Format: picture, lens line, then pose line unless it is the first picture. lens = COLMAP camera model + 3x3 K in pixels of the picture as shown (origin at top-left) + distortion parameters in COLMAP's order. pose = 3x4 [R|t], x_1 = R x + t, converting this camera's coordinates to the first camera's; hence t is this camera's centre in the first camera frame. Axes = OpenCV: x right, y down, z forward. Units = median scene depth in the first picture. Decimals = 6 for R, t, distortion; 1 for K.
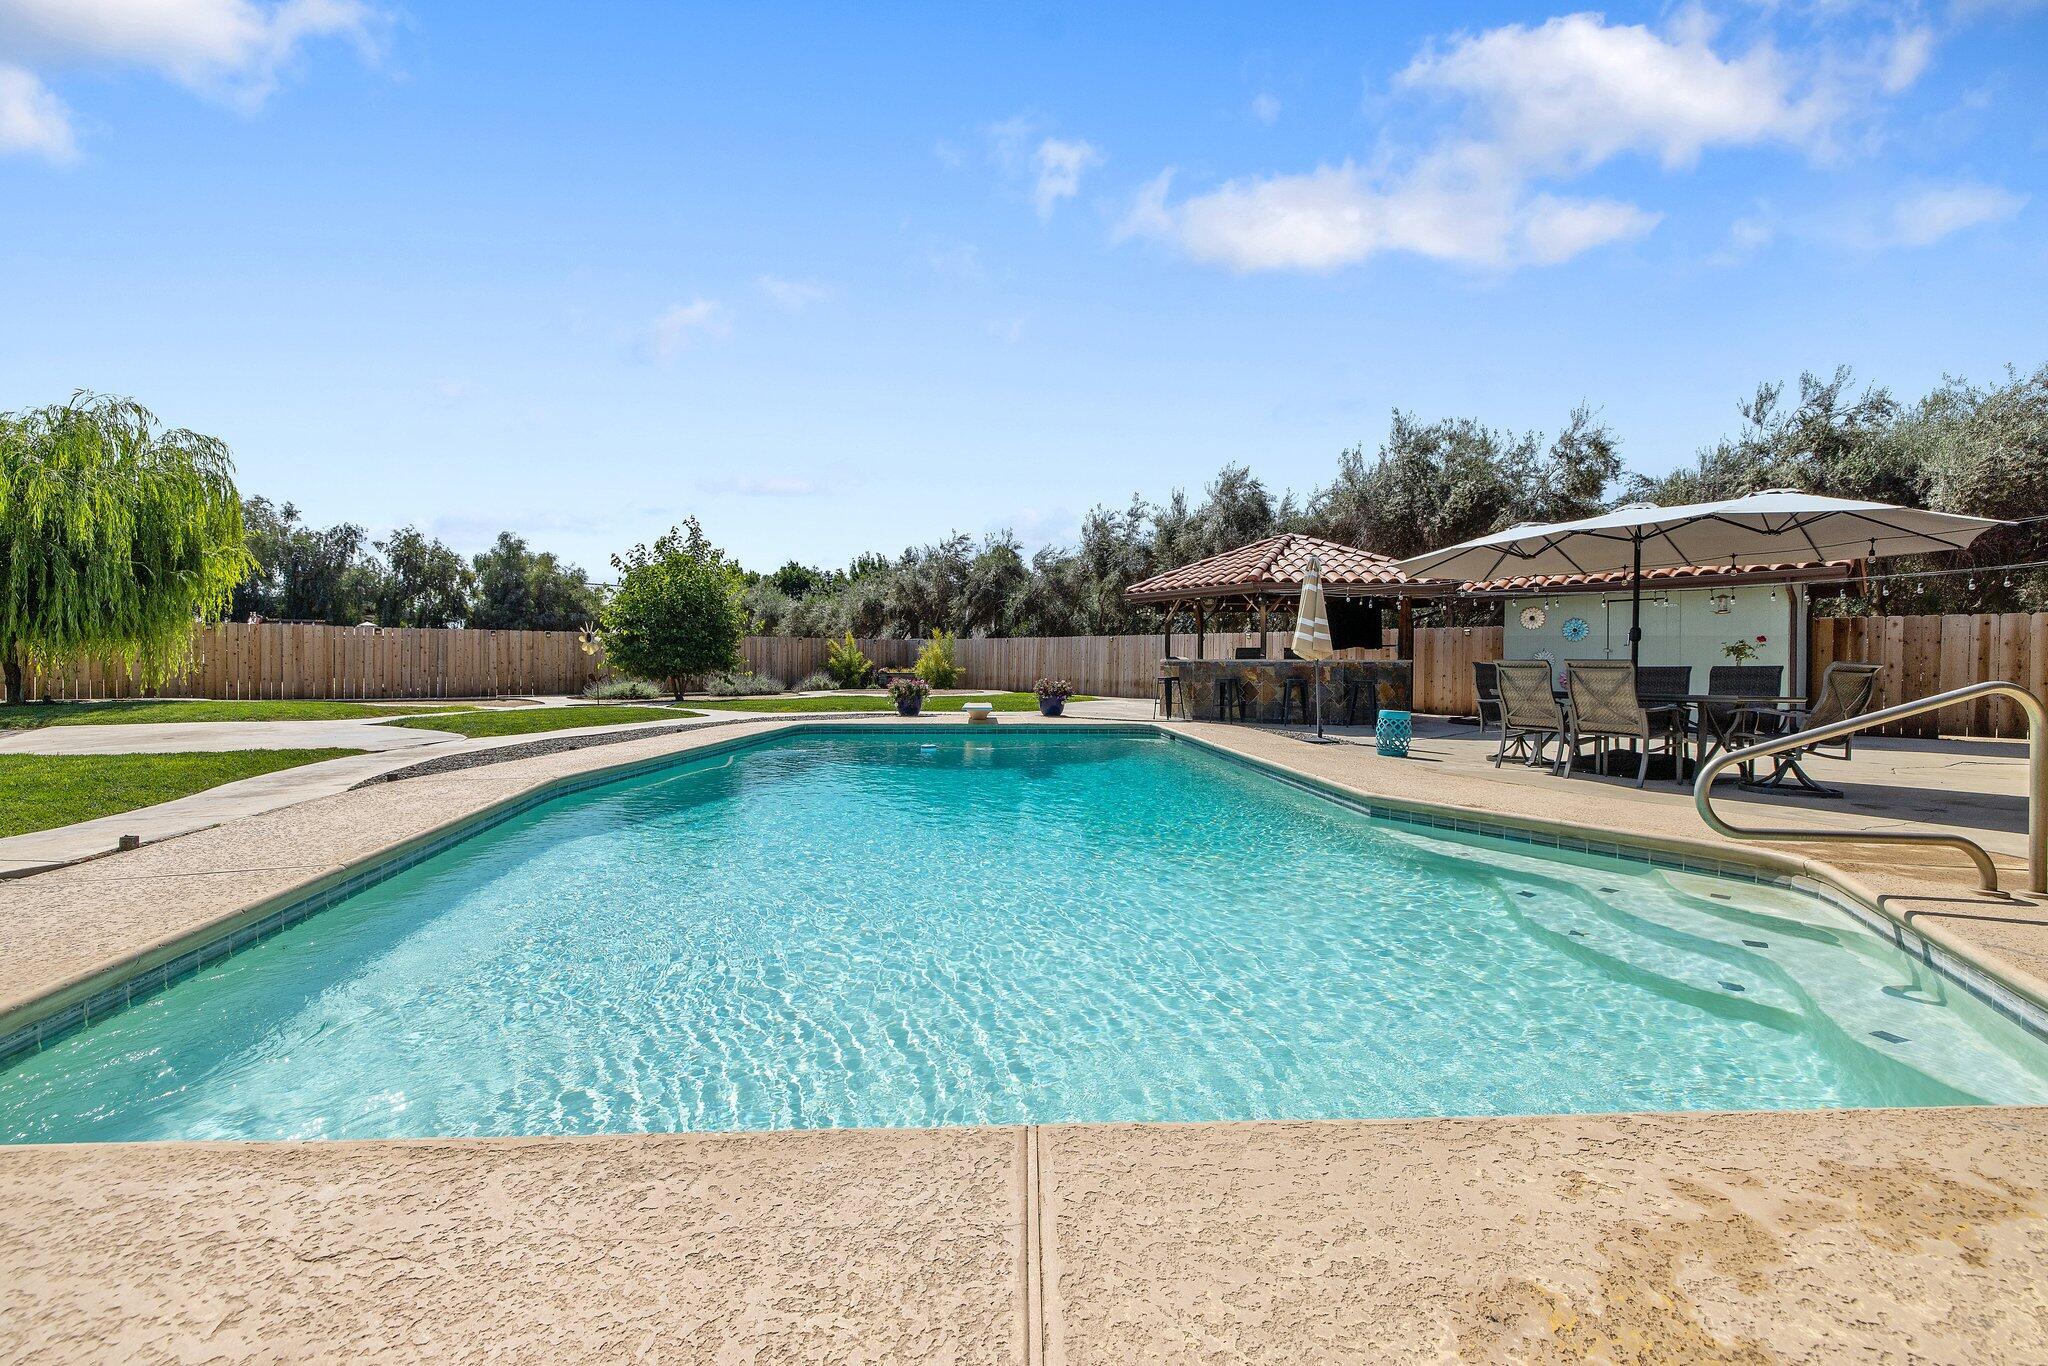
lens RADIAL K [[856.9, 0, 1025.8], [0, 856.9, 668.8], [0, 0, 1]] dist [0.003819, 0.000094]
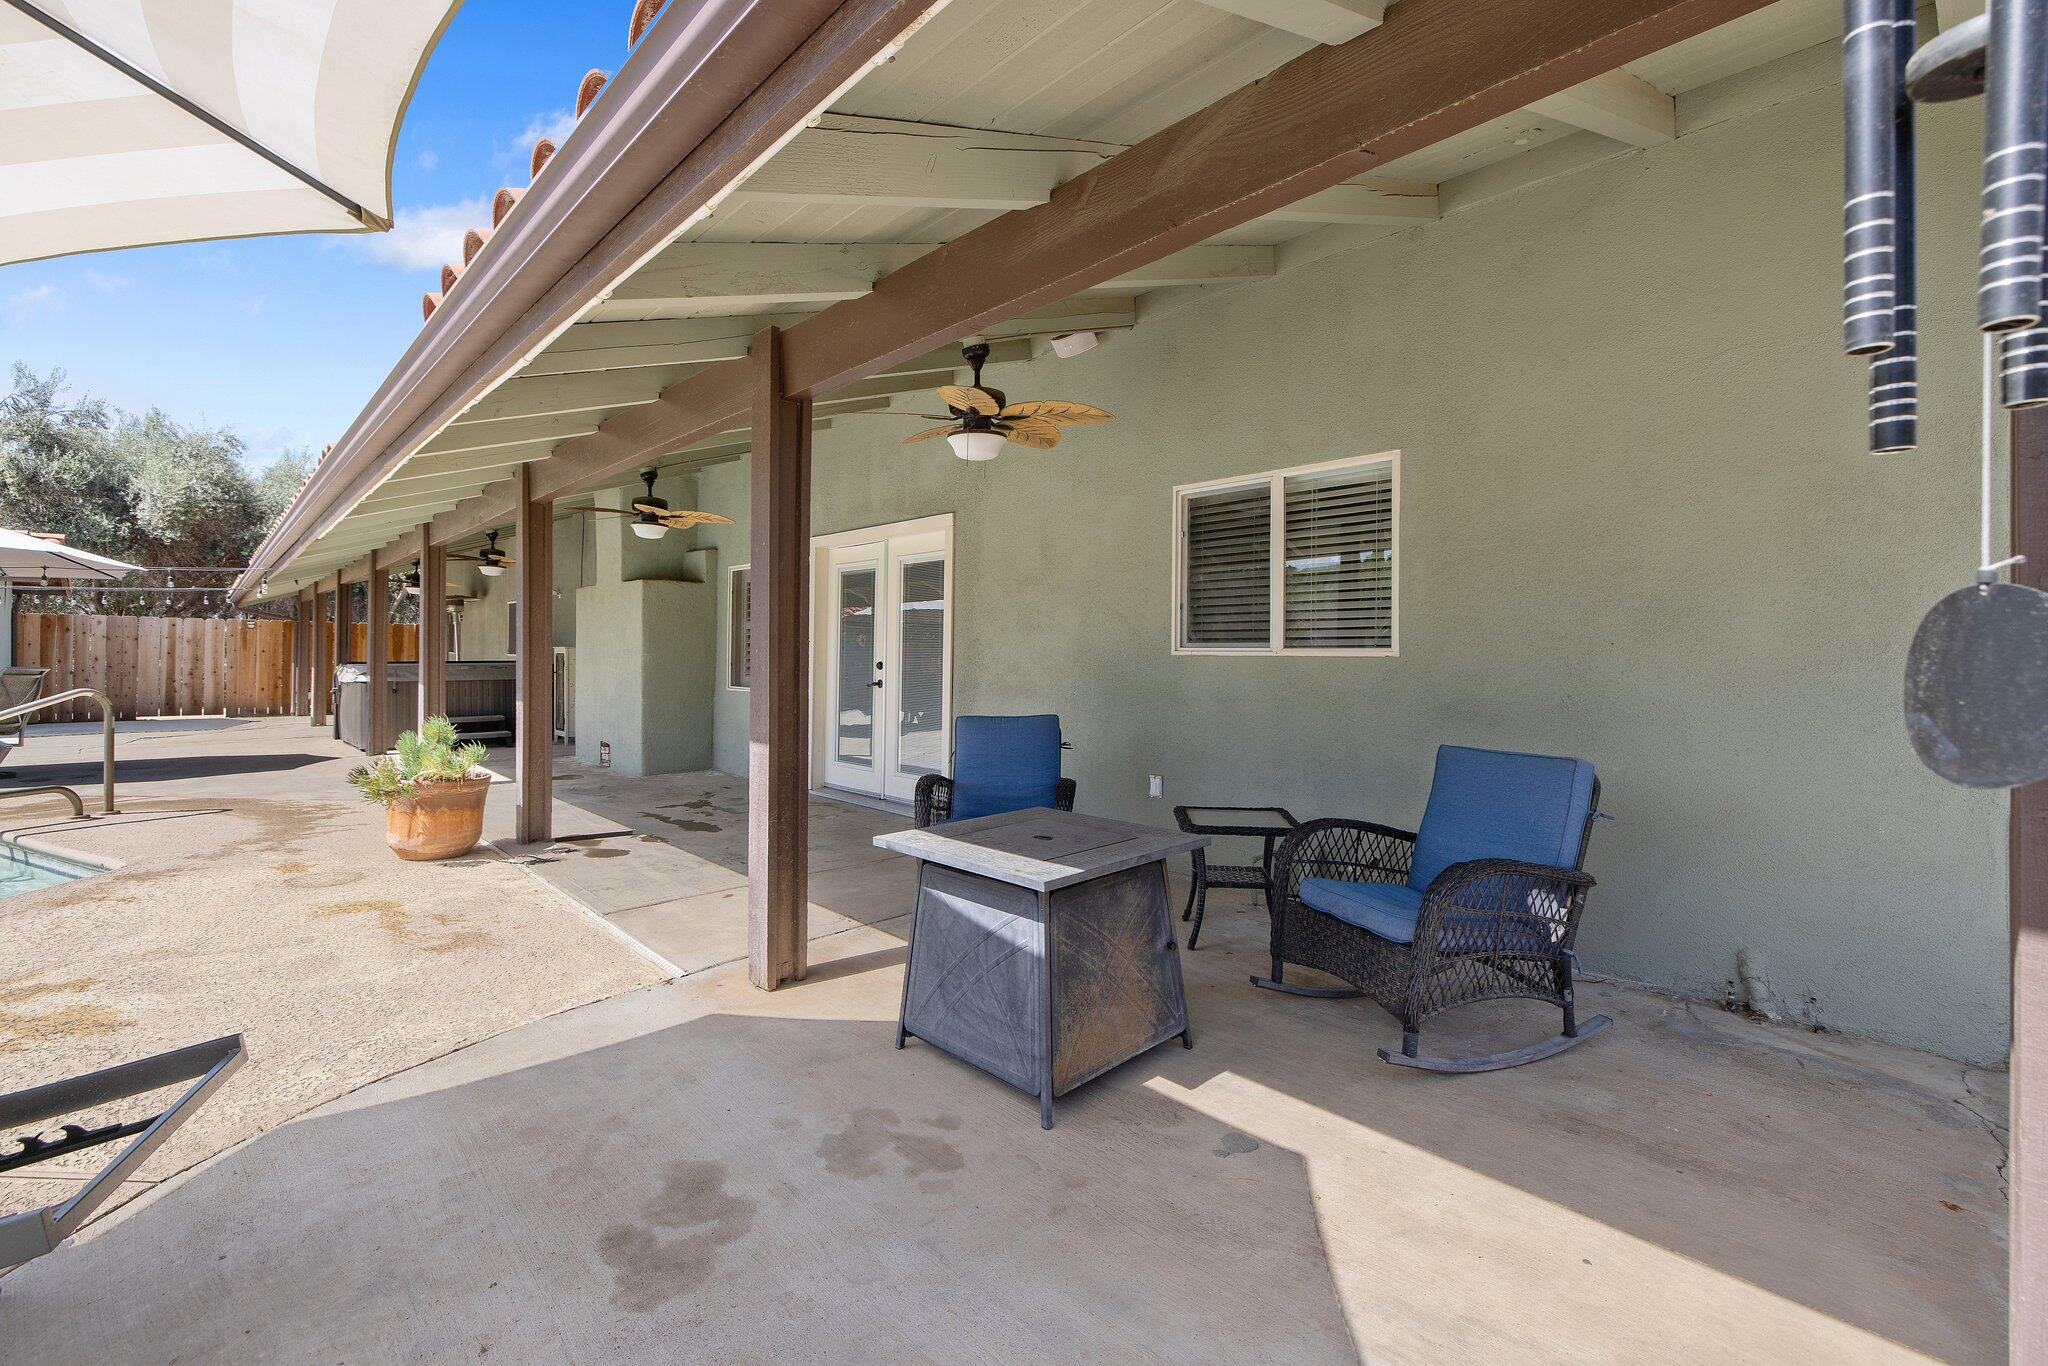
lens RADIAL K [[857.7, 0, 1017.4], [0, 857.7, 654.9], [0, 0, 1]] dist [-0.002279, -0.000545]
pose [[-0.016011, -0.001988, 0.999870, -0.116814], [-0.003650, 0.999991, 0.001930, -0.012964], [-0.999865, -0.003618, -0.016019, -0.164493]]
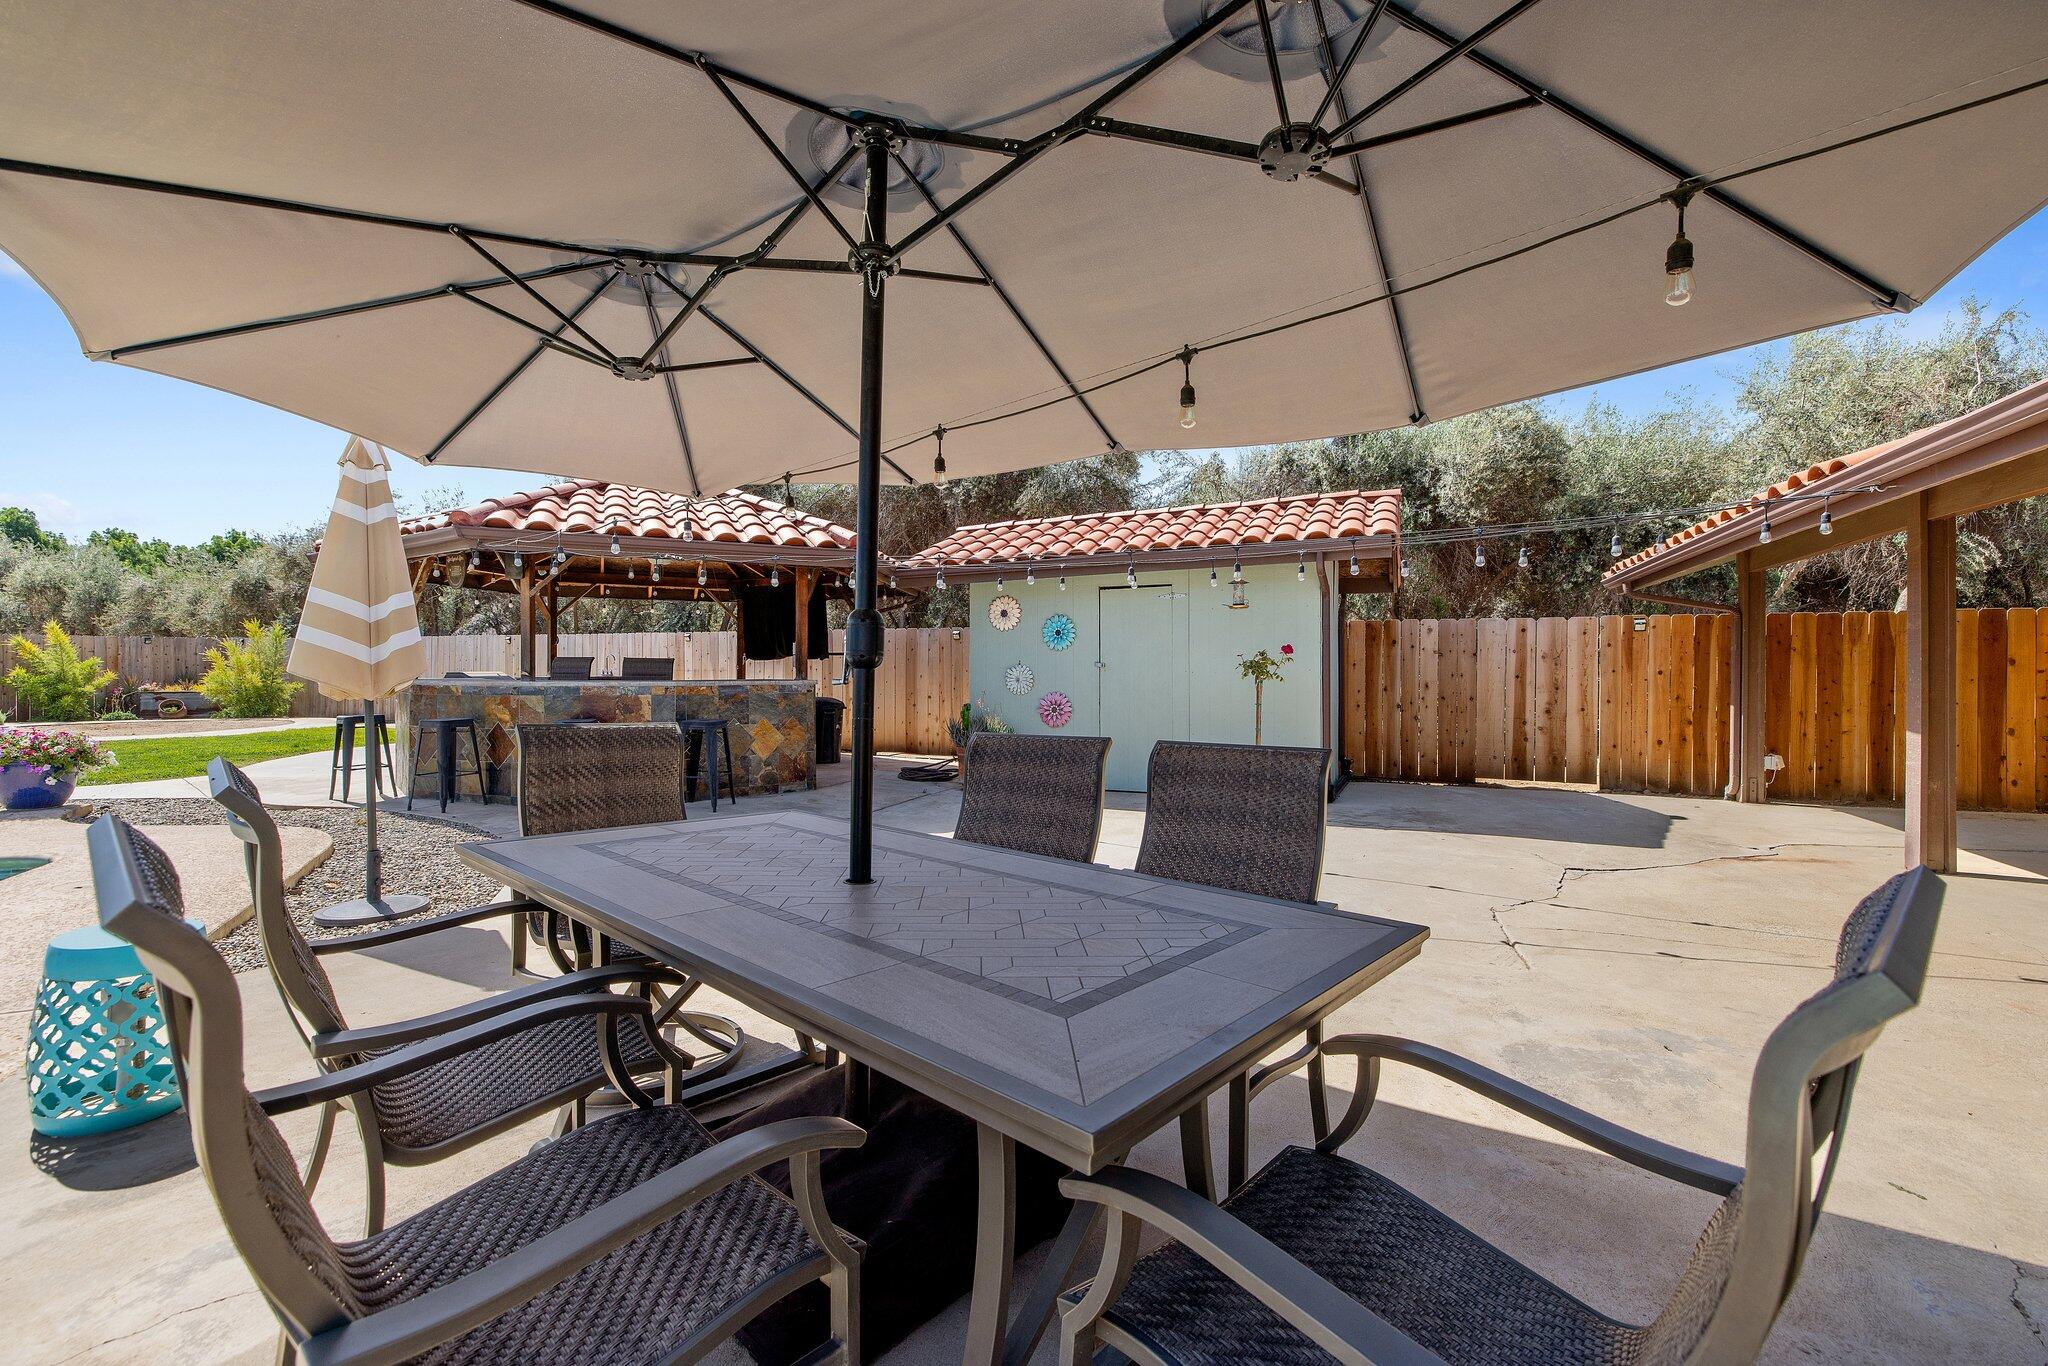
lens RADIAL K [[856.9, 0, 1025.8], [0, 856.9, 668.8], [0, 0, 1]] dist [0.003819, 0.000094]
pose [[0.918300, -0.003348, 0.395872, 0.330724], [0.004484, 0.999988, -0.001945, -0.015456], [-0.395861, 0.003561, 0.918304, 0.382418]]
